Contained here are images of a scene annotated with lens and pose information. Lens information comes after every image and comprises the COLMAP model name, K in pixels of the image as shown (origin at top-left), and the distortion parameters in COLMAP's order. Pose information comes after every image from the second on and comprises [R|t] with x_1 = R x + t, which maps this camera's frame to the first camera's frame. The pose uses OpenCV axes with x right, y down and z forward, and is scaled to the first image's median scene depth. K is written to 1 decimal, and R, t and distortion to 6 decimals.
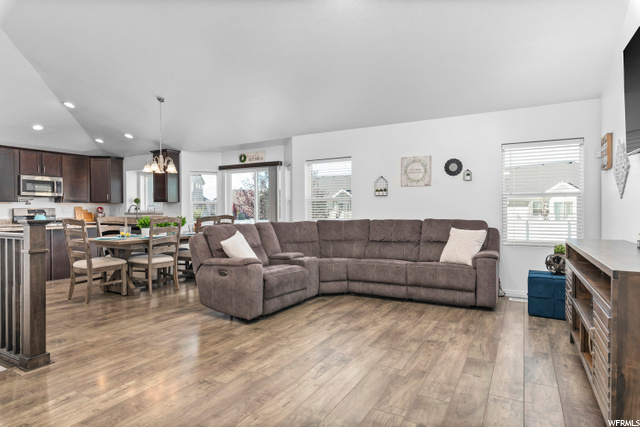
lens RADIAL K [[370.2, 0, 318.2], [0, 370.2, 212.2], [0, 0, 1]] dist [0.017409, 0.000066]
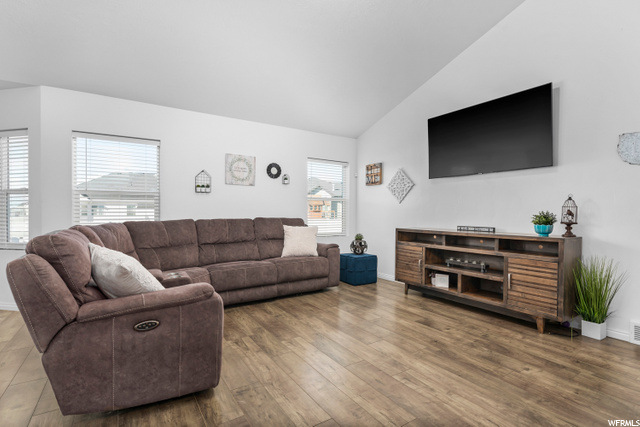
lens RADIAL K [[313.9, 0, 323.3], [0, 313.9, 213.1], [0, 0, 1]] dist [0.004244, 0.000048]
pose [[0.445023, 0.002410, 0.895516, -0.440517], [-0.001445, 0.999997, -0.001973, 0.007545], [-0.895518, -0.000416, 0.445025, 0.480058]]
